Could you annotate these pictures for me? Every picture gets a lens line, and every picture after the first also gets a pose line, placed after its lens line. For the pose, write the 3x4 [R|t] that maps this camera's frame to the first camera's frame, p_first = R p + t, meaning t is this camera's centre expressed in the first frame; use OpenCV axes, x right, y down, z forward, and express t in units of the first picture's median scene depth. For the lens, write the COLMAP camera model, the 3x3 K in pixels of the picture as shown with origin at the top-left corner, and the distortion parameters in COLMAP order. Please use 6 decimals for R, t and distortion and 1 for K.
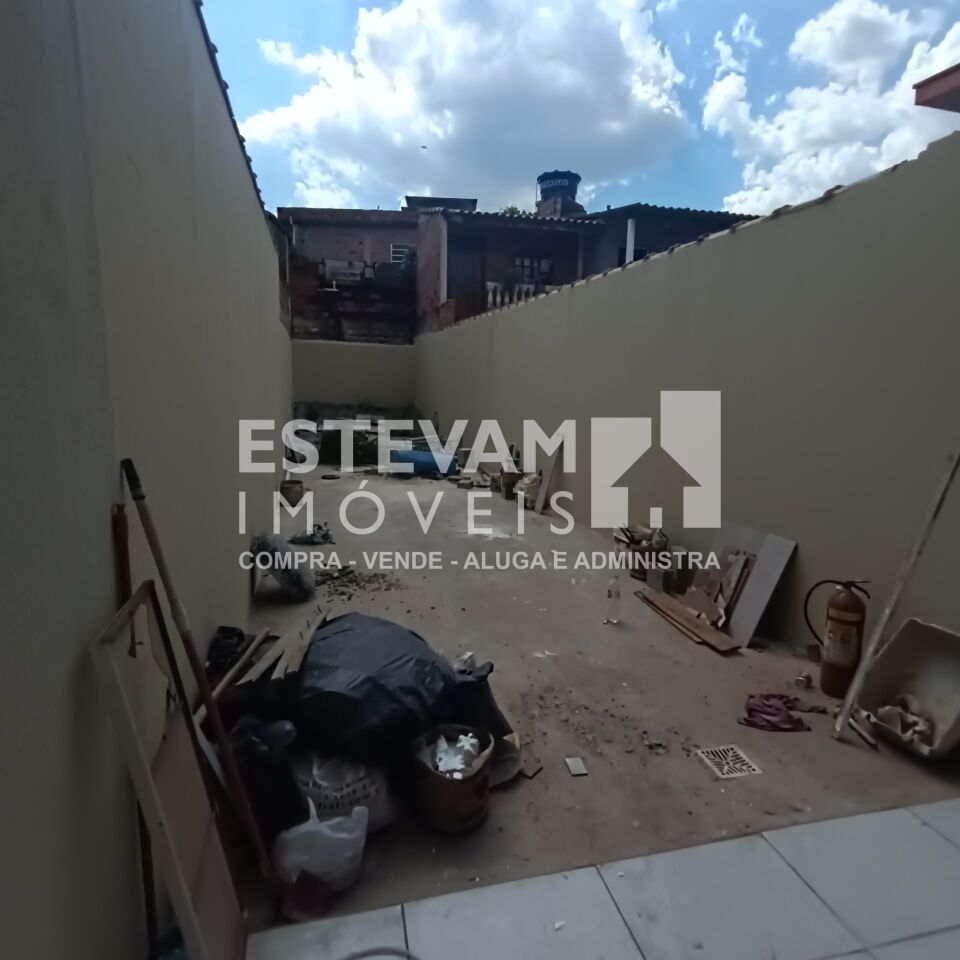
lens RADIAL K [[588.2, 0, 476.4], [0, 588.2, 482.7], [0, 0, 1]] dist [-0.014812, 0.020905]
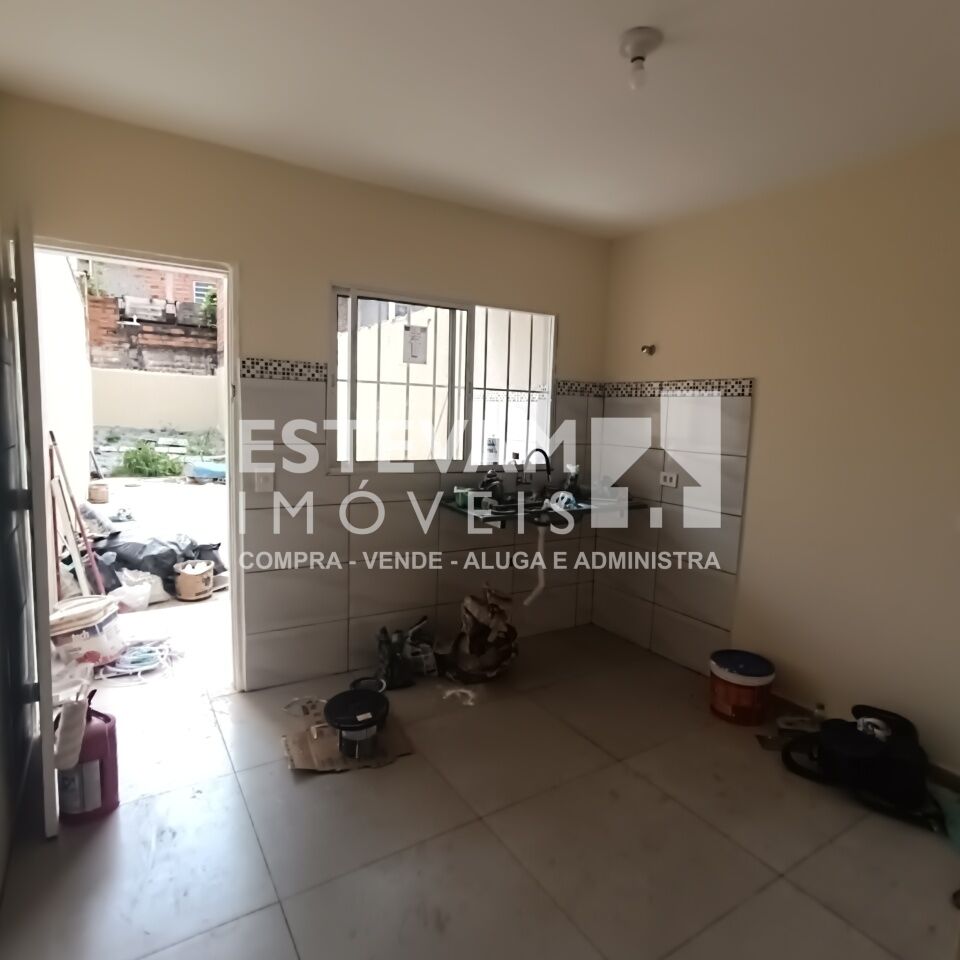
lens RADIAL K [[588.2, 0, 474.4], [0, 588.2, 478.2], [0, 0, 1]] dist [-0.014812, 0.020905]
pose [[0.959802, -0.024897, 0.279572, 0.049109], [0.040388, 0.997943, -0.049785, 0.035228], [-0.277758, 0.059075, 0.958833, -0.195203]]
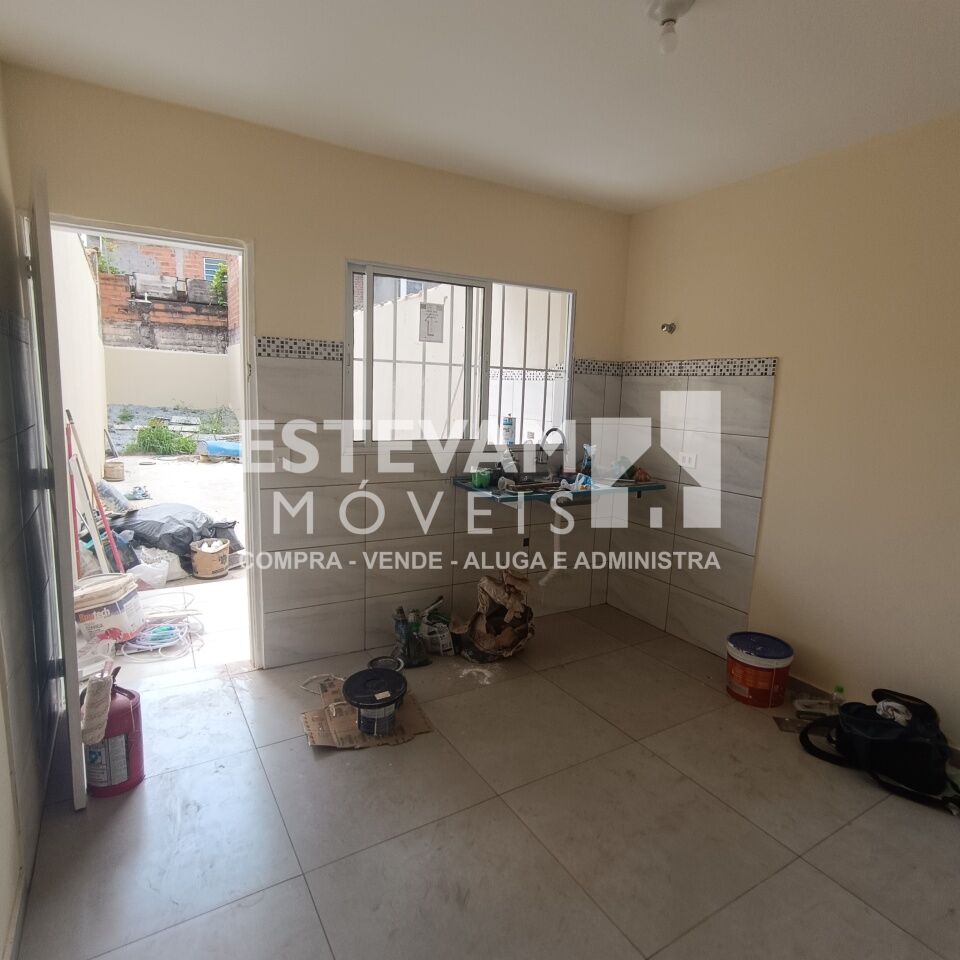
lens RADIAL K [[588.2, 0, 474.4], [0, 588.2, 478.4], [0, 0, 1]] dist [-0.014812, 0.020905]
pose [[0.964566, -0.031450, 0.261961, 0.047447], [0.036399, 0.999238, -0.014057, 0.034582], [-0.261320, 0.023094, 0.964976, -0.193354]]
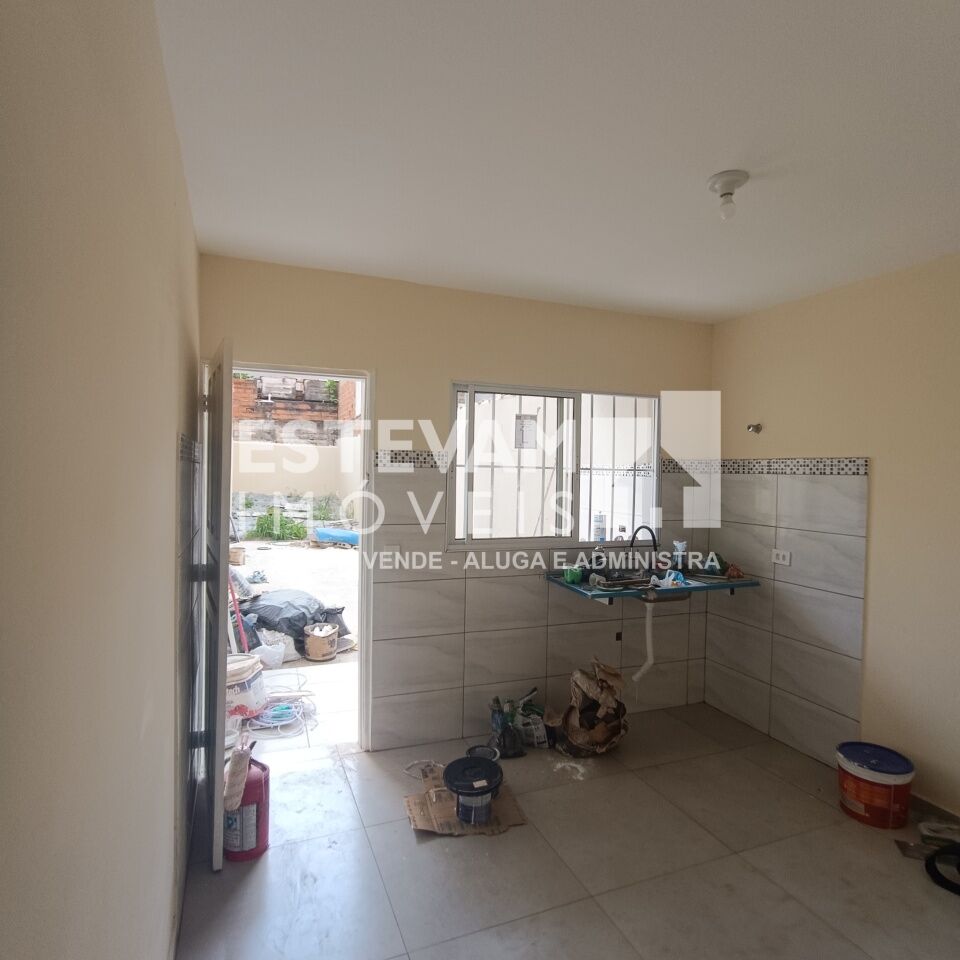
lens RADIAL K [[588.2, 0, 475.4], [0, 588.2, 482.3], [0, 0, 1]] dist [-0.014812, 0.020905]
pose [[0.993813, -0.006851, 0.110857, 0.044108], [0.023752, 0.988115, -0.151869, 0.030515], [-0.108499, 0.153563, 0.982164, -0.209422]]
